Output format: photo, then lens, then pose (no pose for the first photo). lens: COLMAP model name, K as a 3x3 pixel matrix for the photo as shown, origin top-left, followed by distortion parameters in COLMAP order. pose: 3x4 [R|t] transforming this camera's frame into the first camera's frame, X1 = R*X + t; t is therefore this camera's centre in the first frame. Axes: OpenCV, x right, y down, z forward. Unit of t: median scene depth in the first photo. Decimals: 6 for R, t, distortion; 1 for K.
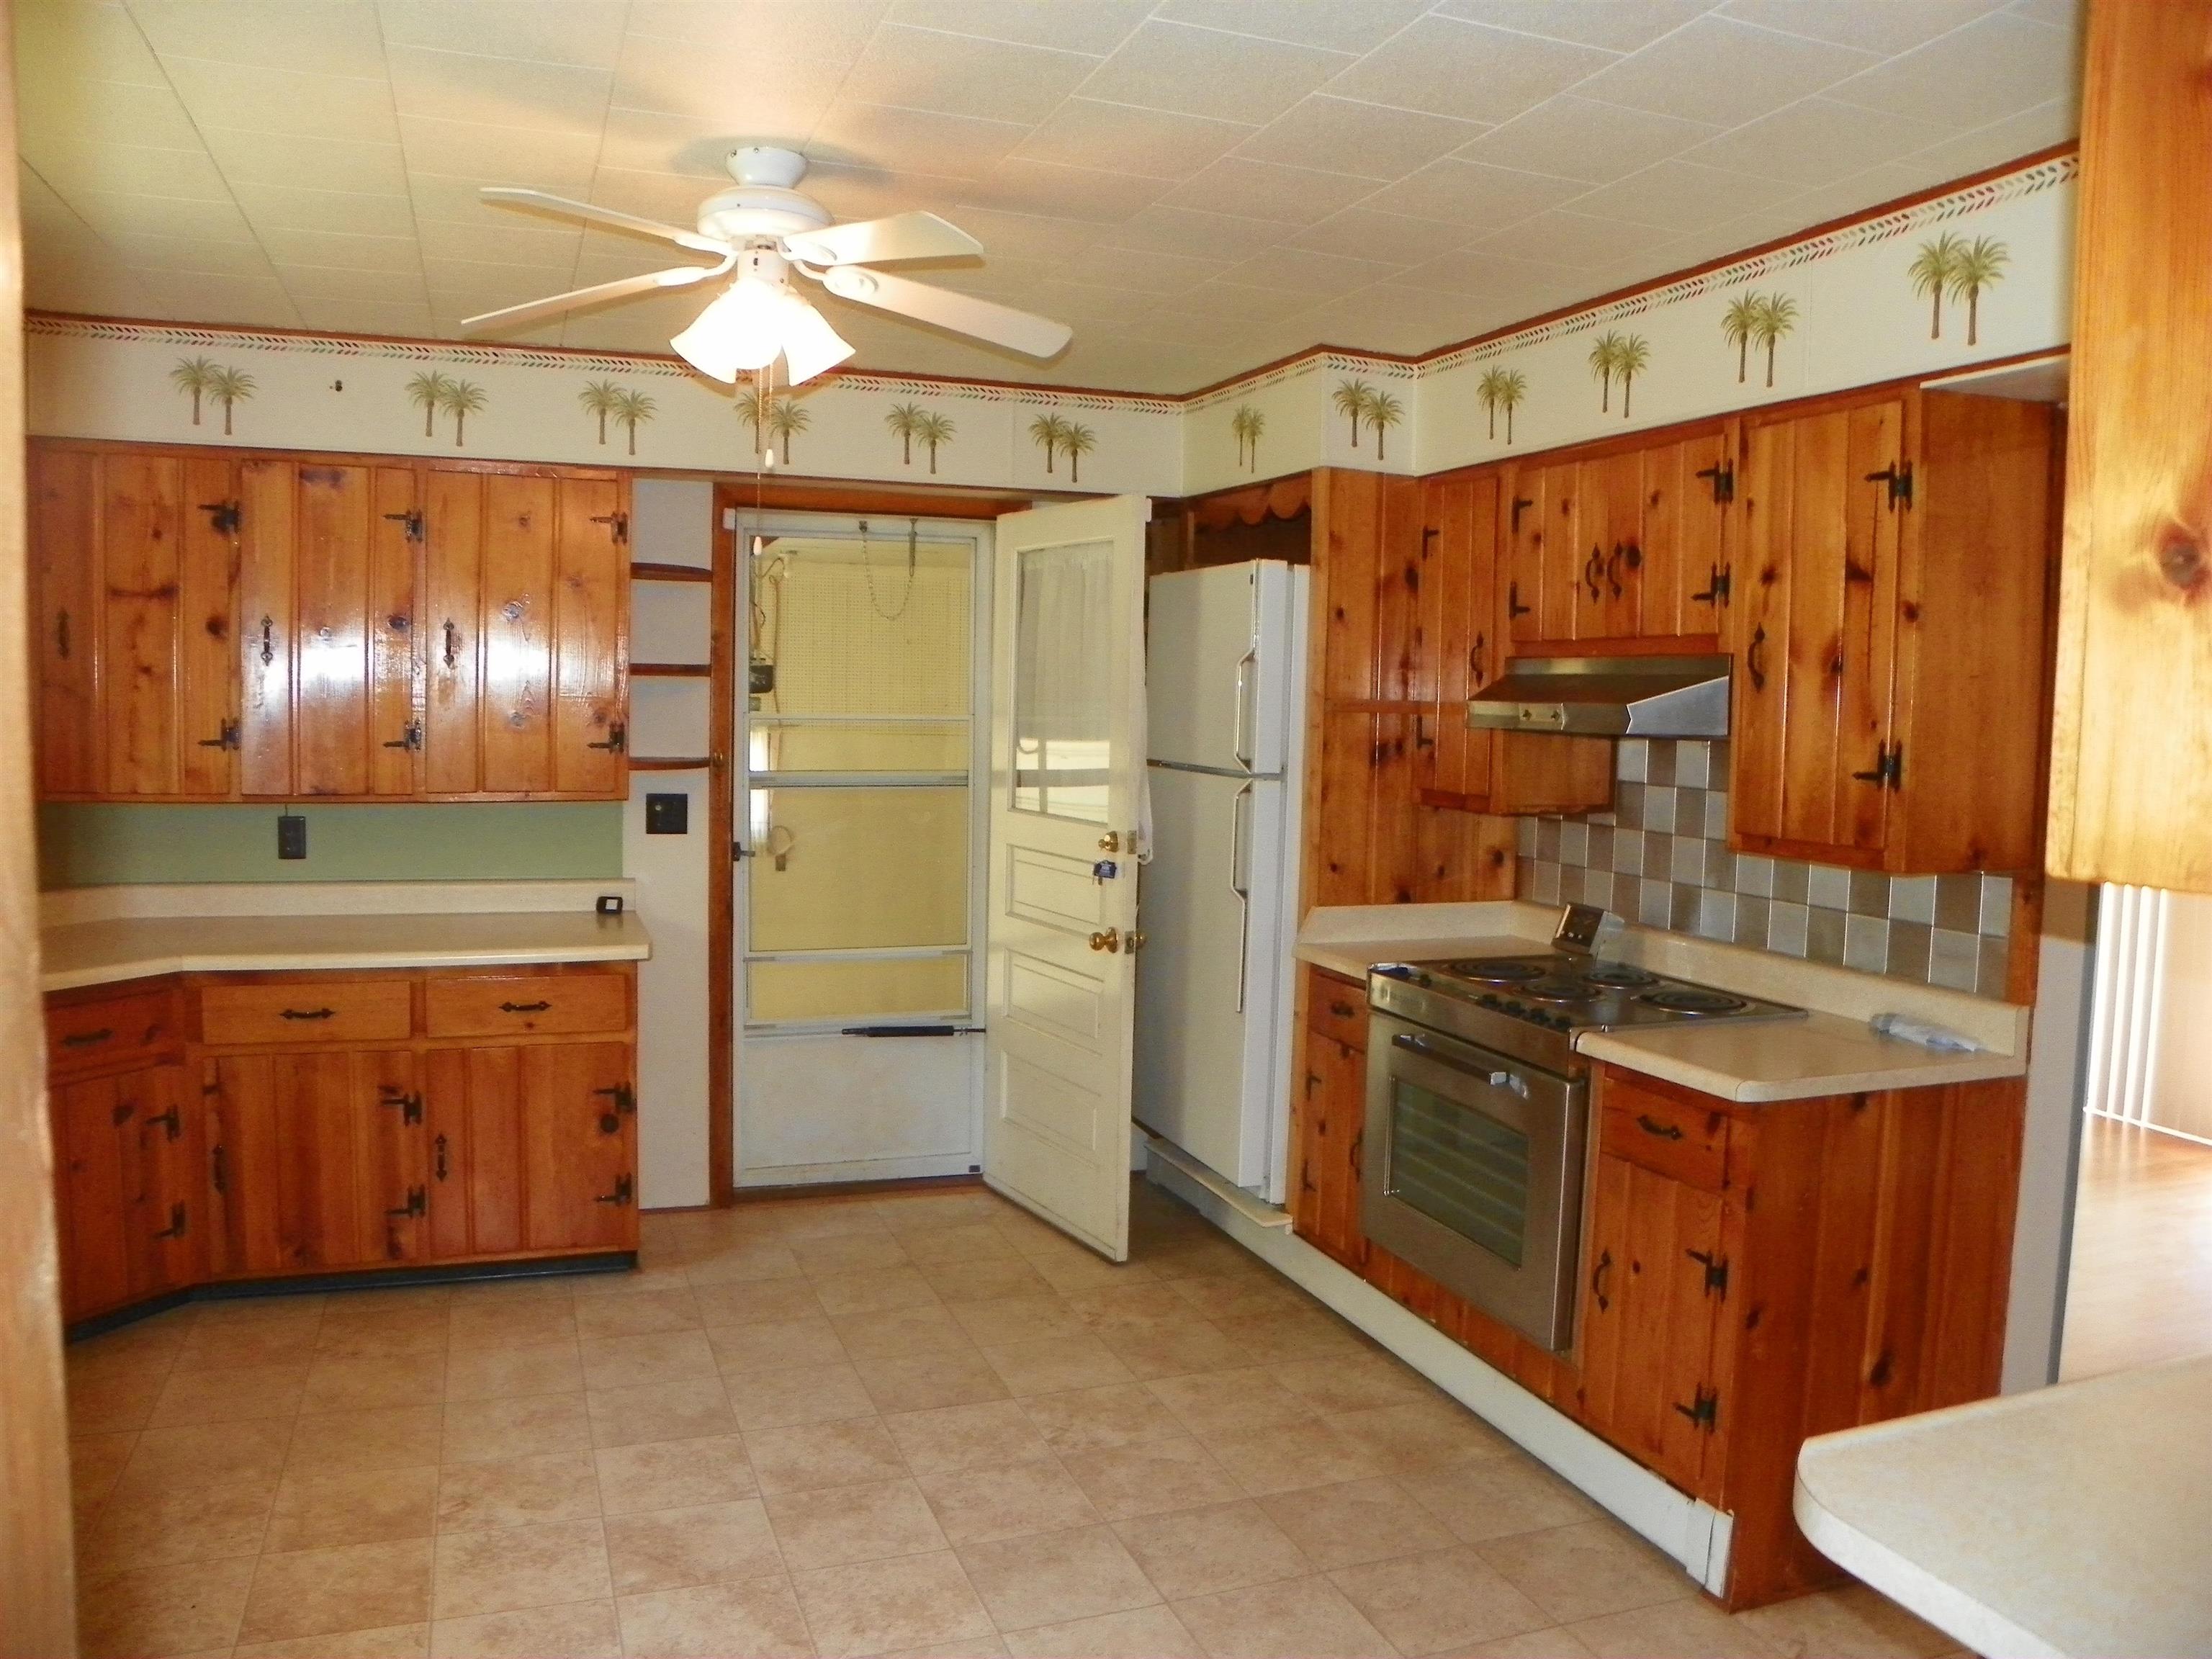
lens RADIAL K [[1702.2, 0, 1103.2], [0, 1702.2, 830.0], [0, 0, 1]] dist [-0.075769, 0.005354]
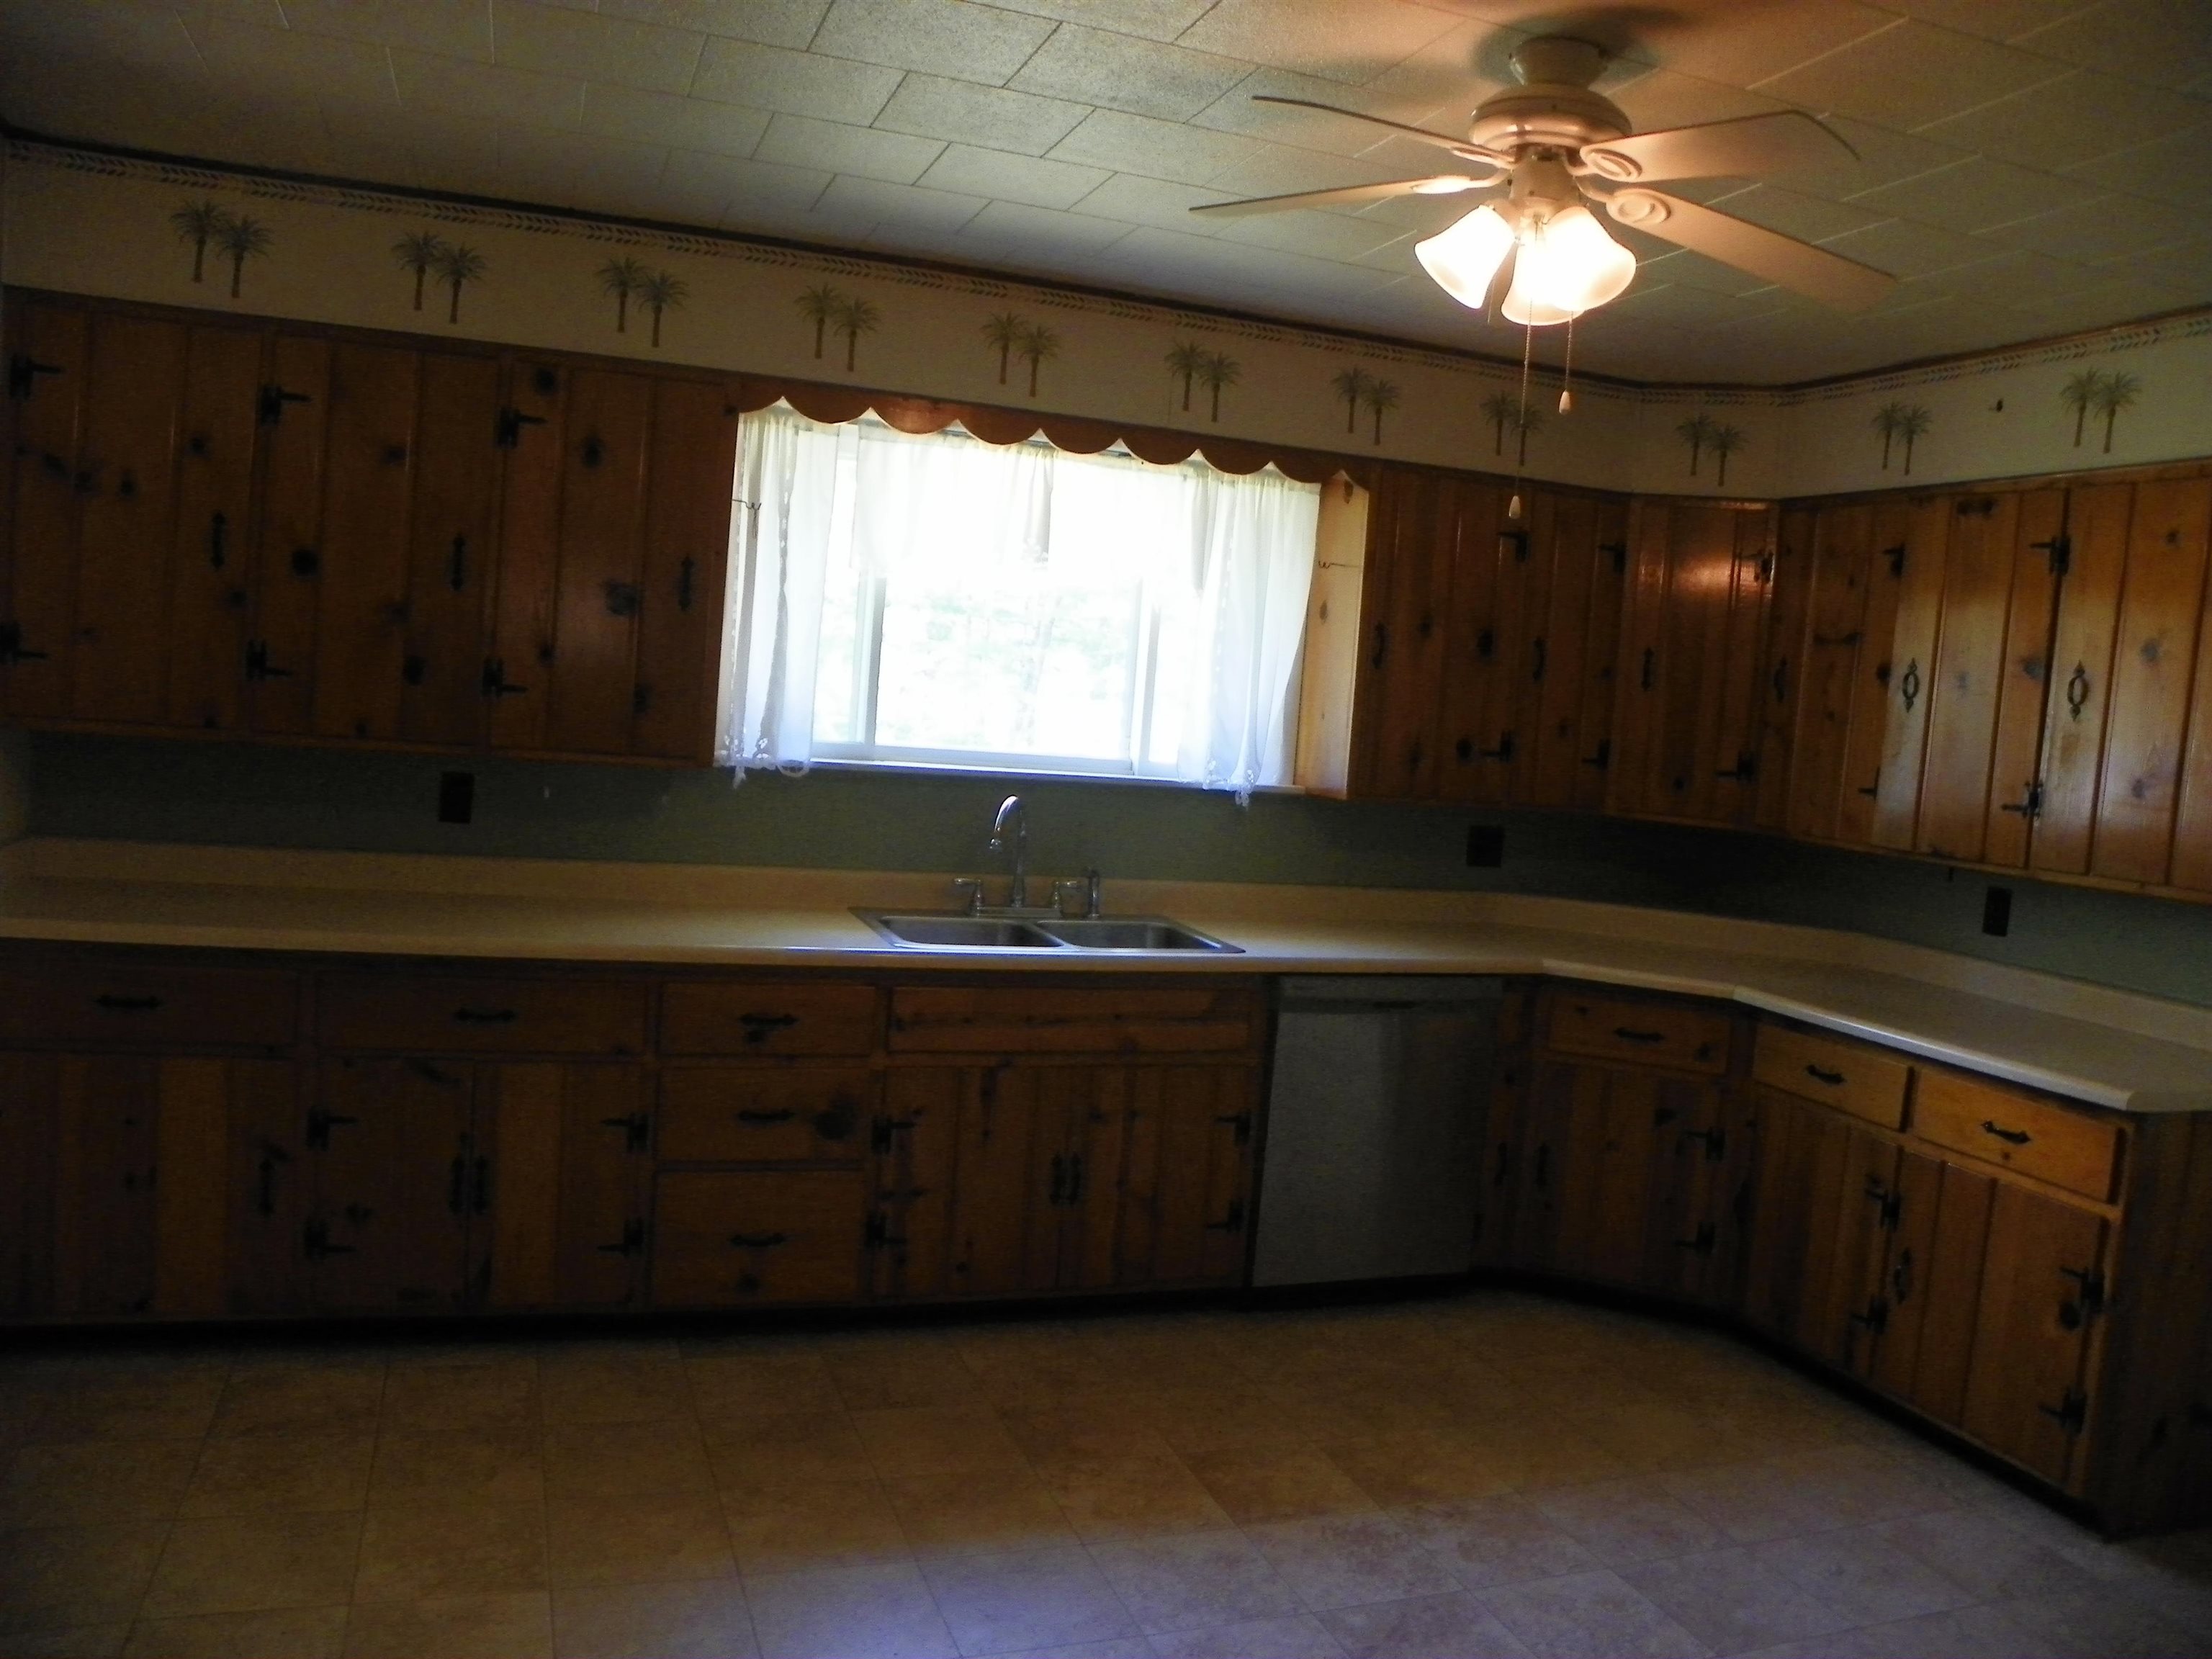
lens RADIAL K [[1702.2, 0, 1106.9], [0, 1702.2, 825.7], [0, 0, 1]] dist [-0.075769, 0.005354]
pose [[0.008680, 0.055928, -0.998397, 0.450327], [-0.158782, 0.985844, 0.053844, -0.014693], [0.987275, 0.158060, 0.017437, 0.552924]]
